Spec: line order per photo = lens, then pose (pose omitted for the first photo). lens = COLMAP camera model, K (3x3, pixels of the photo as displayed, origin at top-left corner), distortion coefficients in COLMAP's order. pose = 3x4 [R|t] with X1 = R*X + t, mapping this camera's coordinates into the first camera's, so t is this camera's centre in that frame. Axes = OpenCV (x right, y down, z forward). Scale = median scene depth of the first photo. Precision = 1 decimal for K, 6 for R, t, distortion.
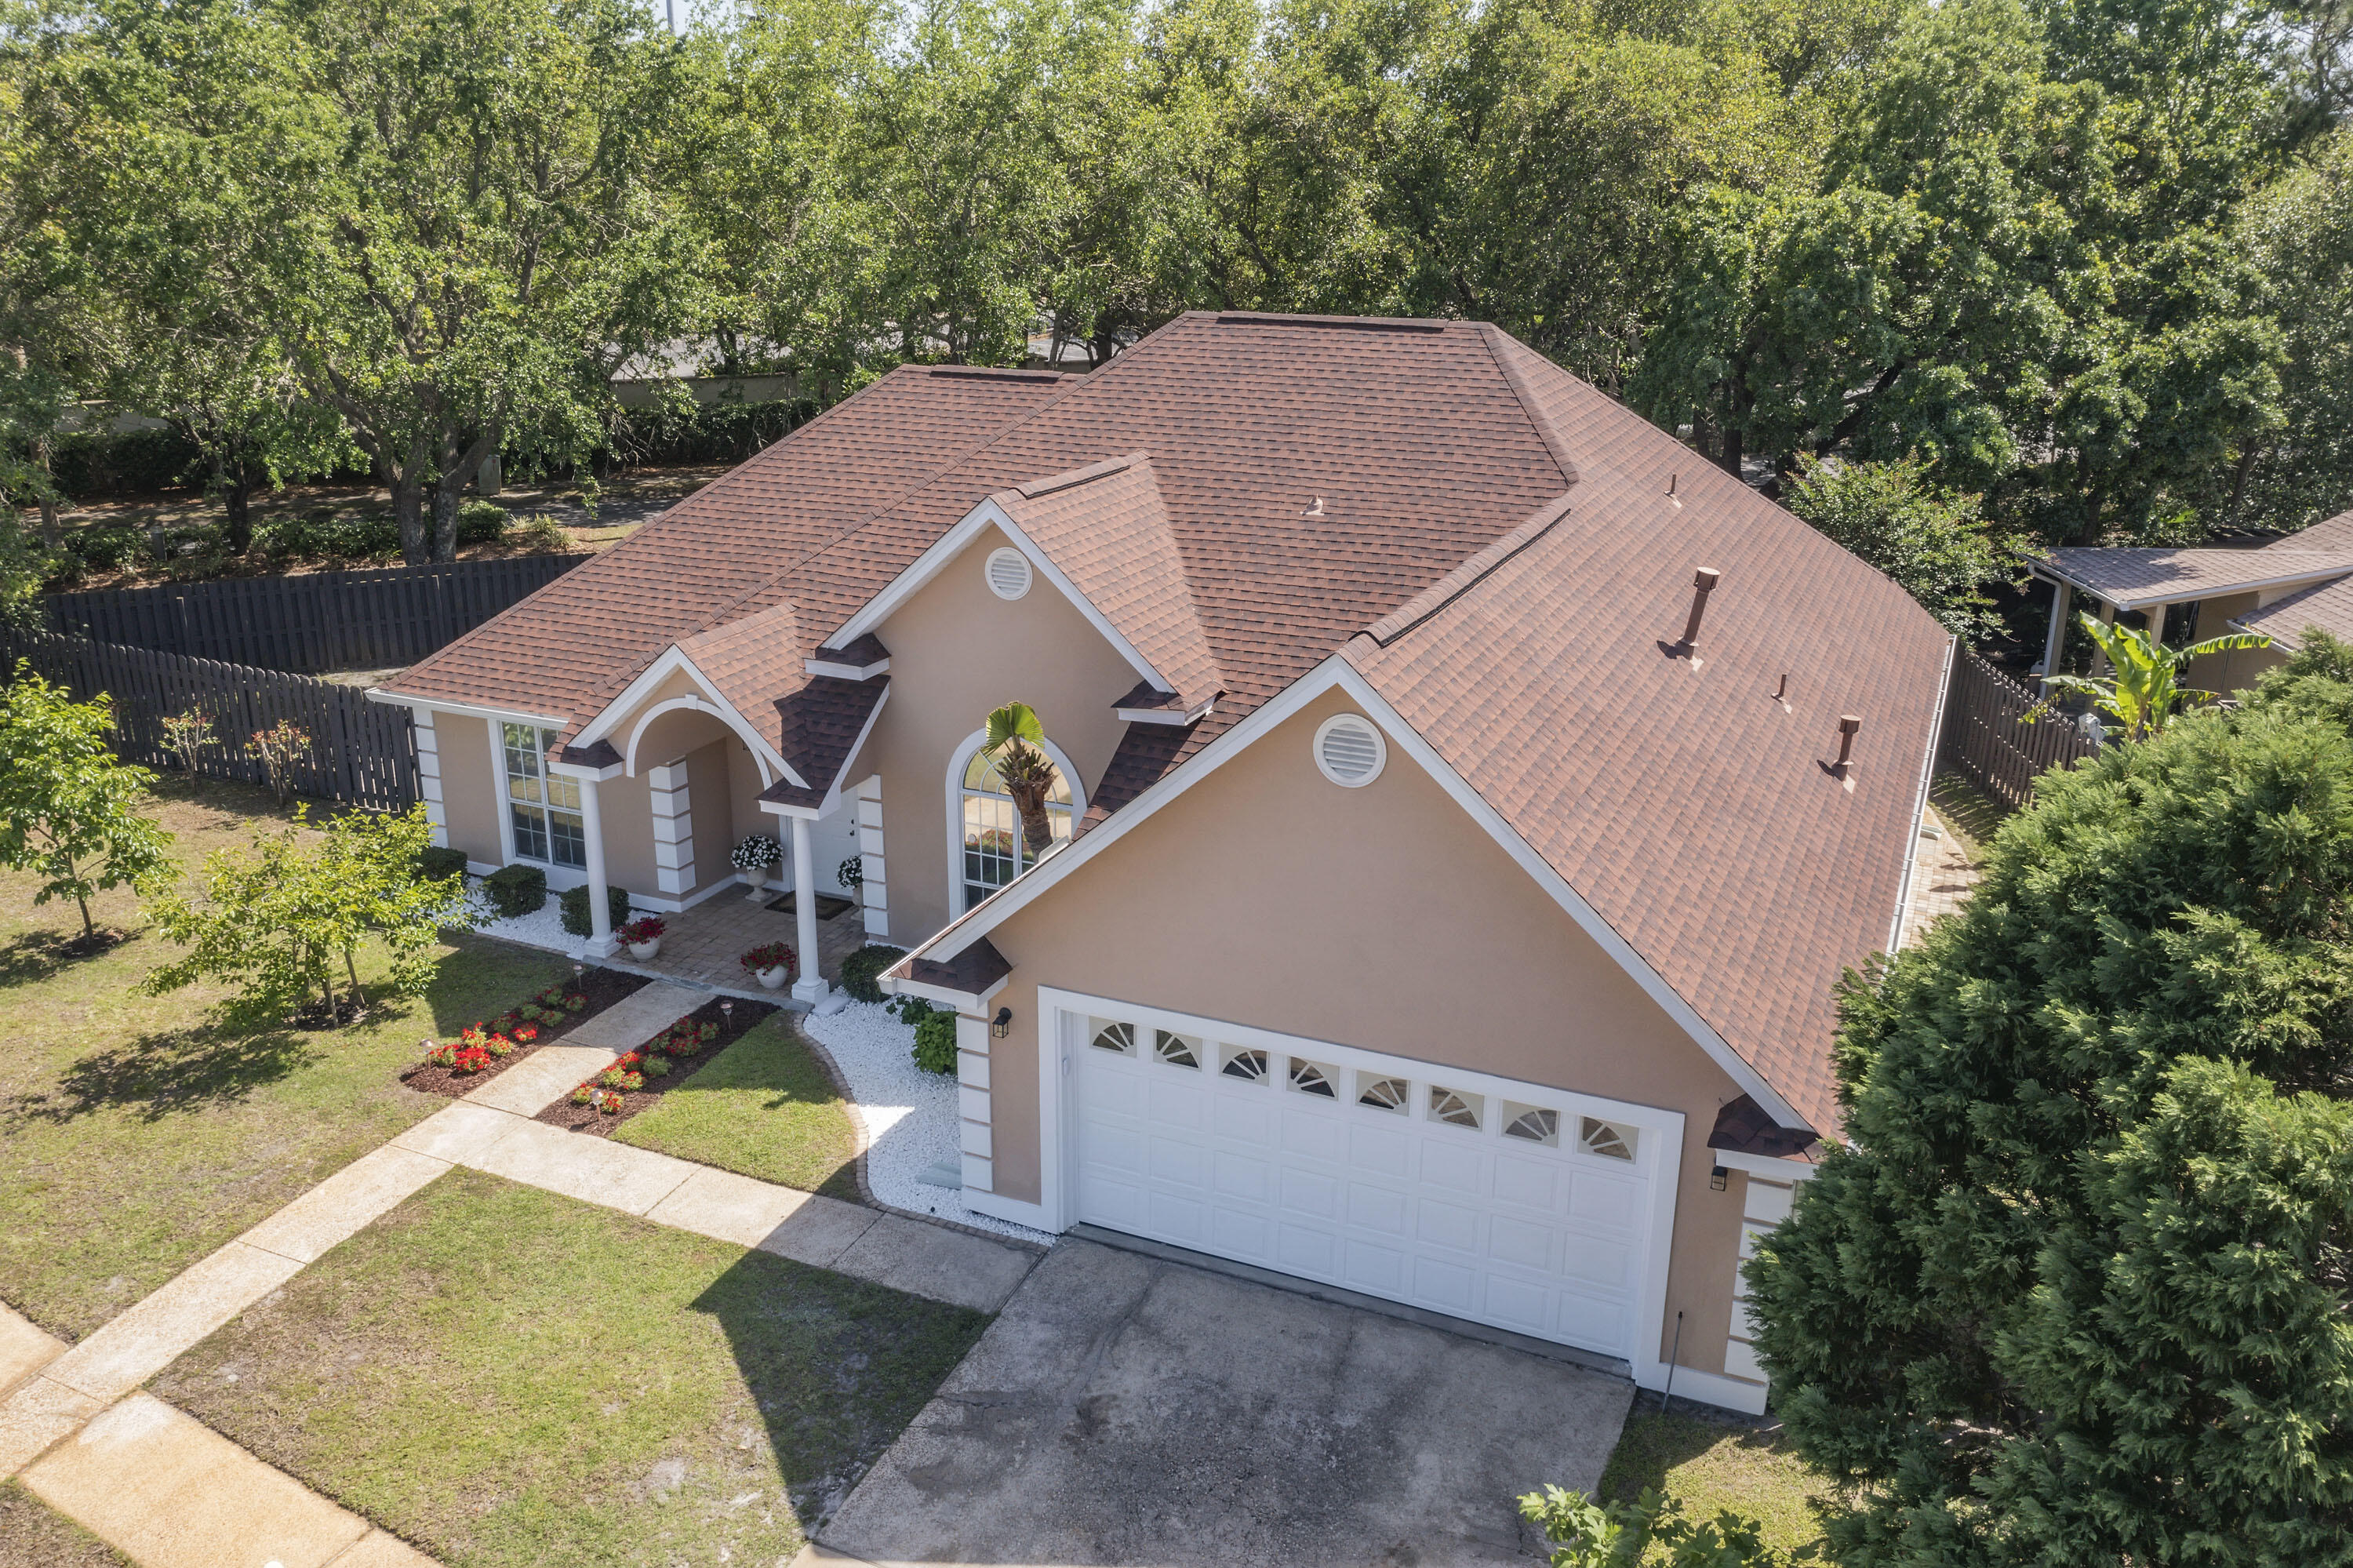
lens RADIAL K [[1819.7, 0, 1213.8], [0, 1819.7, 781.8], [0, 0, 1]] dist [-0.019460, 0.008511]
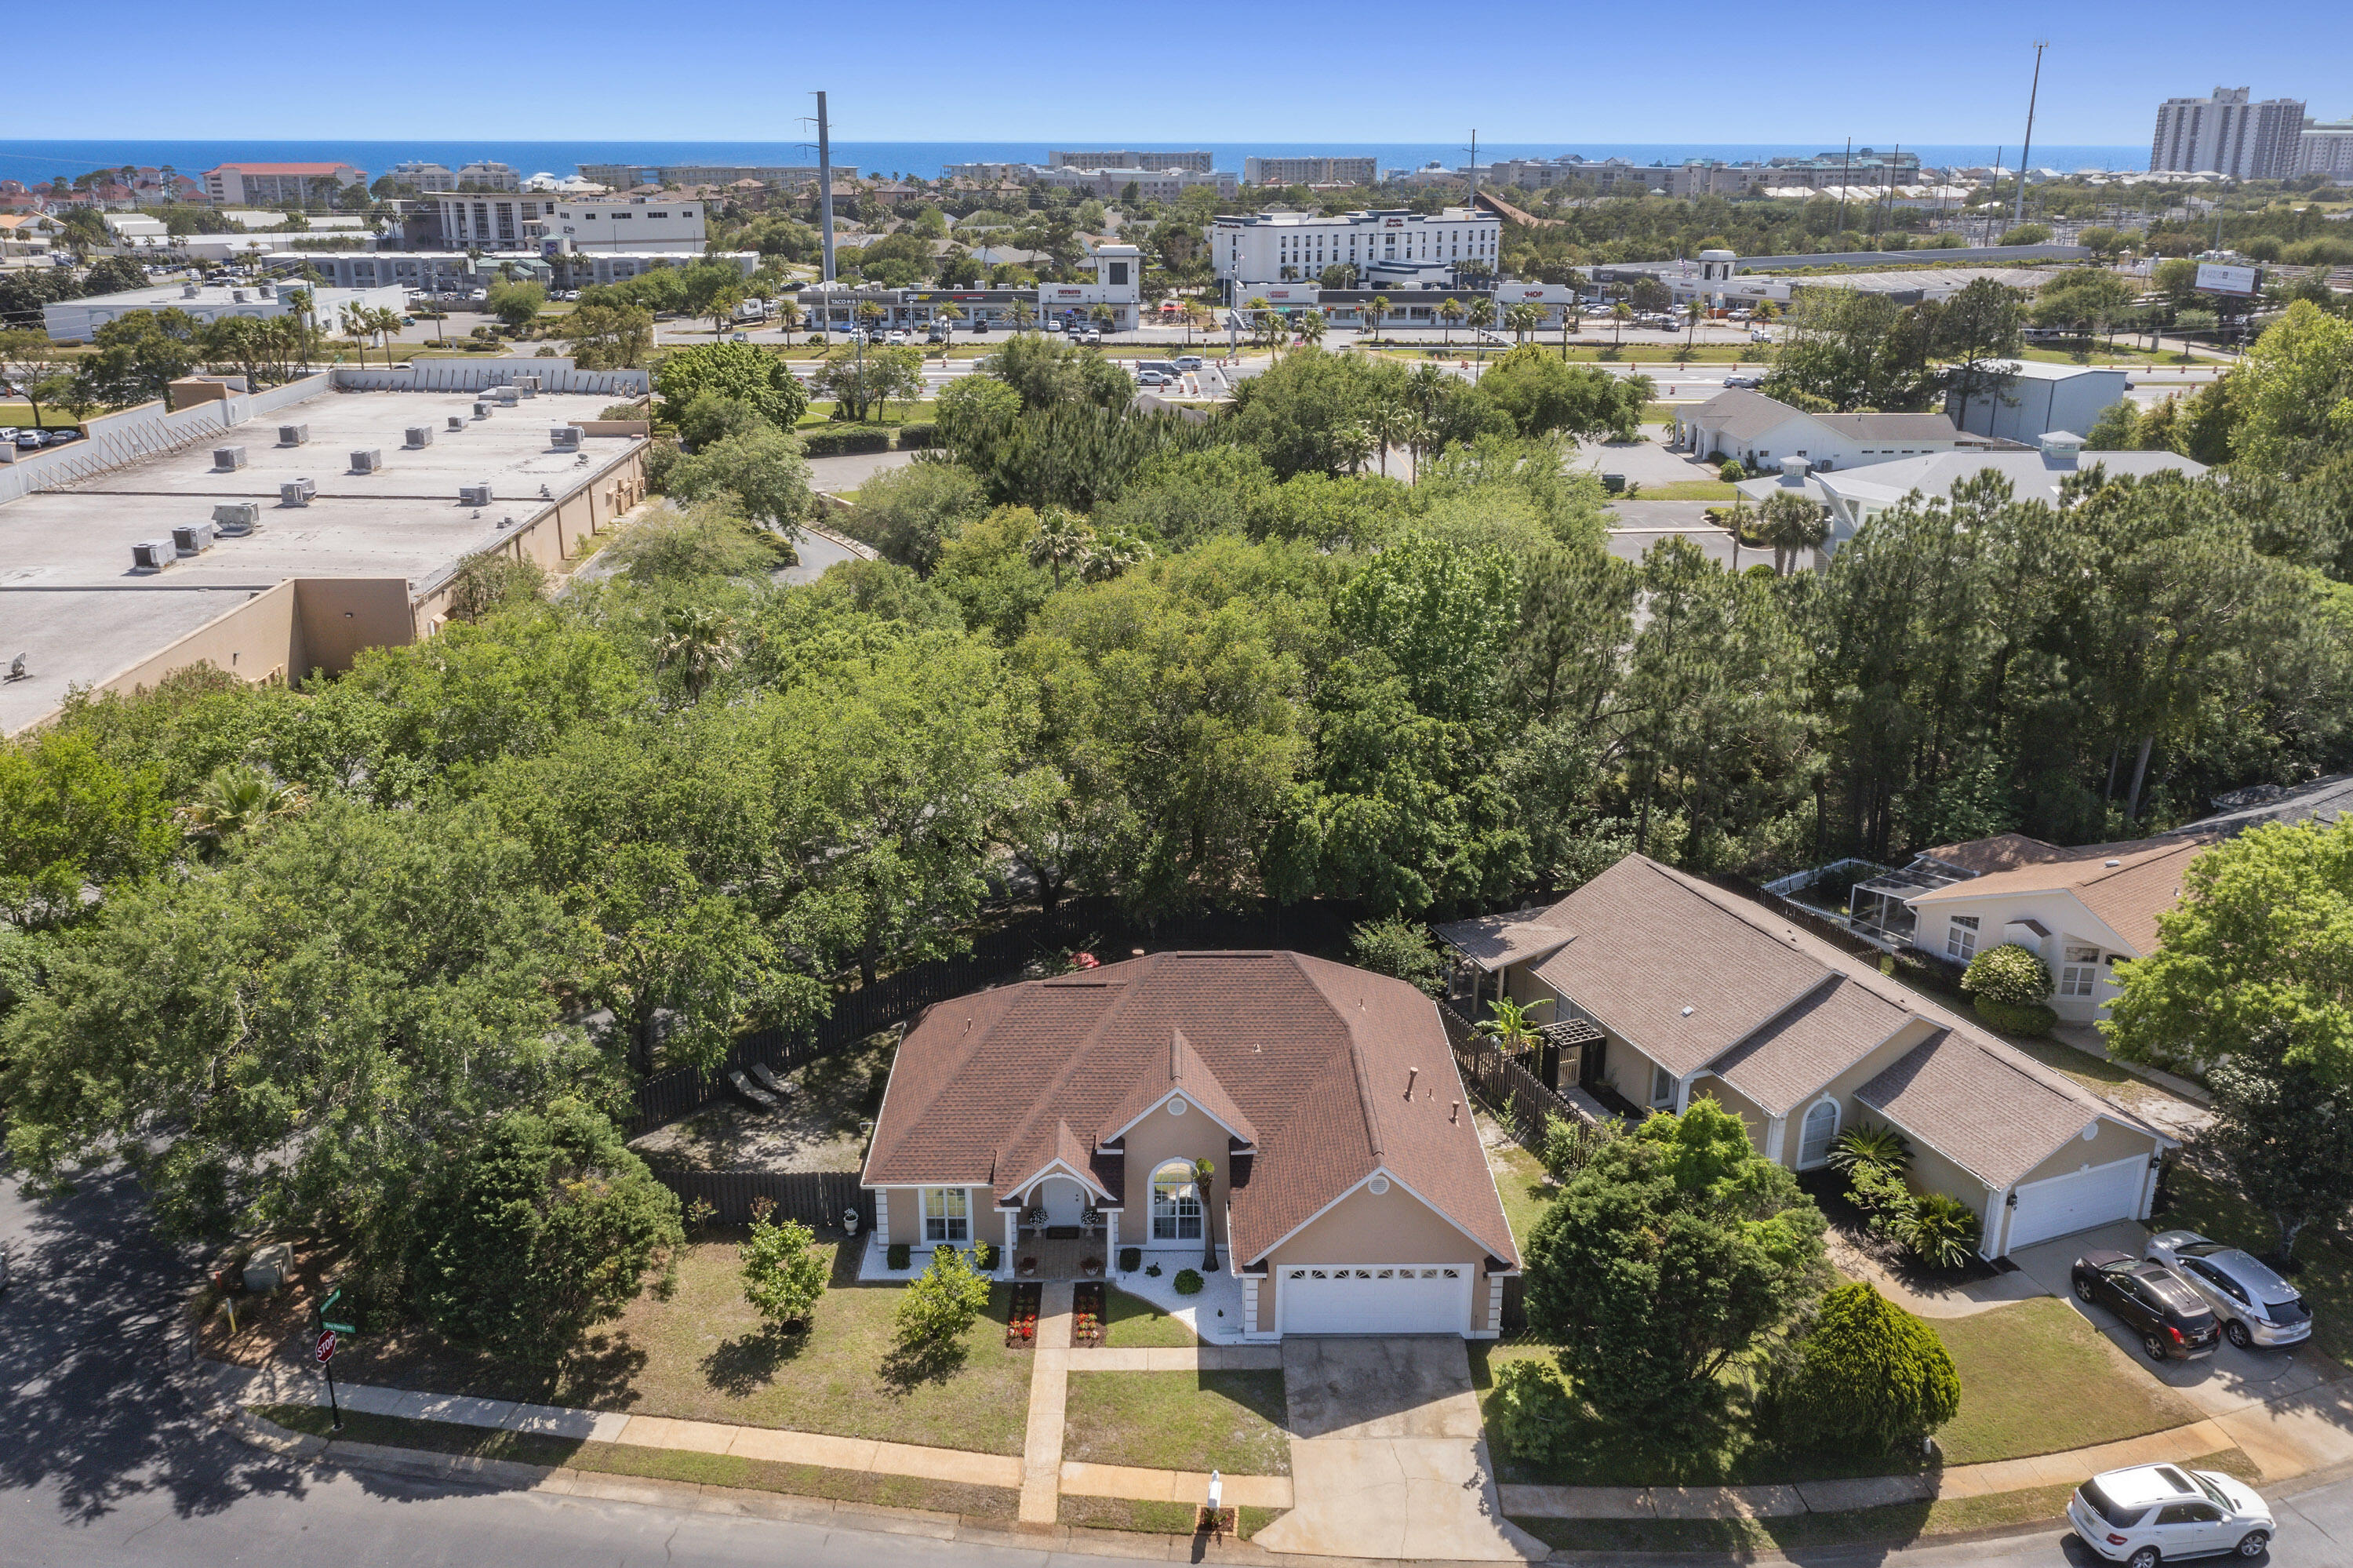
lens RADIAL K [[1839.2, 0, 1176.5], [0, 1839.2, 784.0], [0, 0, 1]] dist [-0.016335, 0.005031]
pose [[0.912920, -0.137719, 0.384201, -1.149911], [0.135140, 0.990248, 0.033845, -0.714735], [-0.385115, 0.021023, 0.922629, -1.609675]]
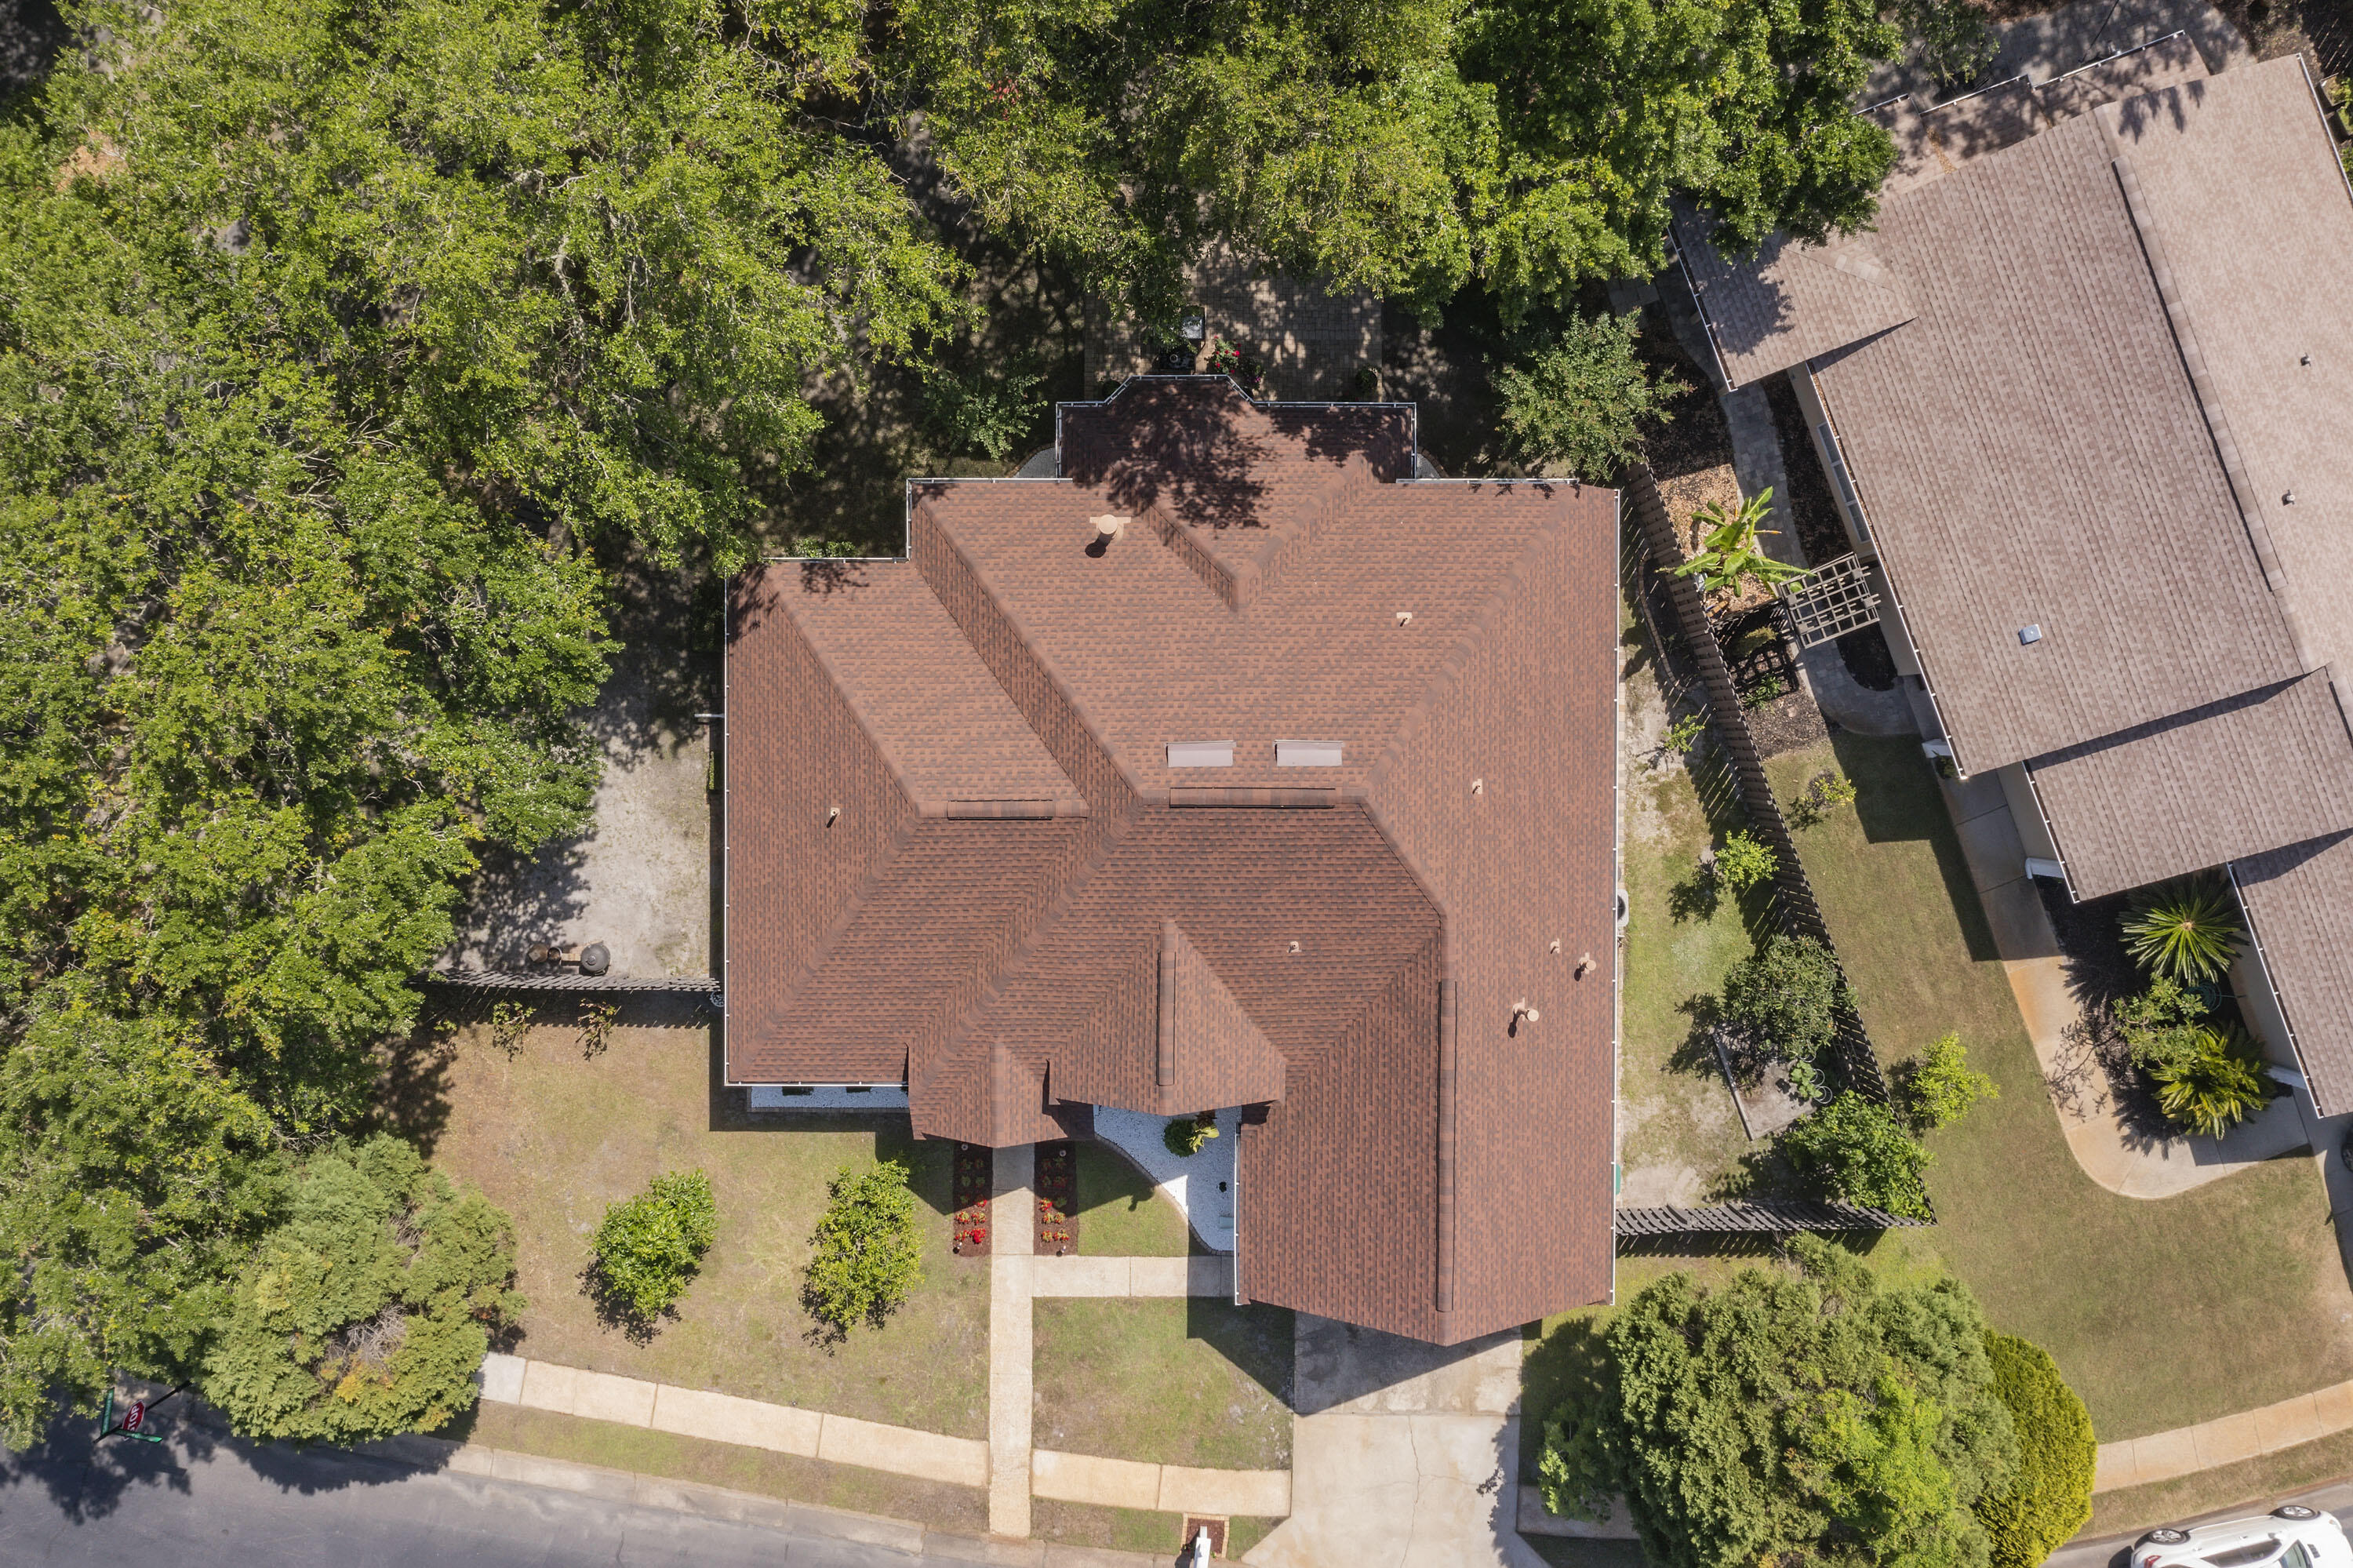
lens RADIAL K [[1865.7, 0, 1205.5], [0, 1865.7, 786.6], [0, 0, 1]] dist [0.004100, -0.000331]
pose [[0.919968, -0.391980, -0.003132, 0.048451], [0.124294, 0.284119, 0.950698, -2.067125], [-0.371765, -0.875002, 0.310101, 0.694845]]
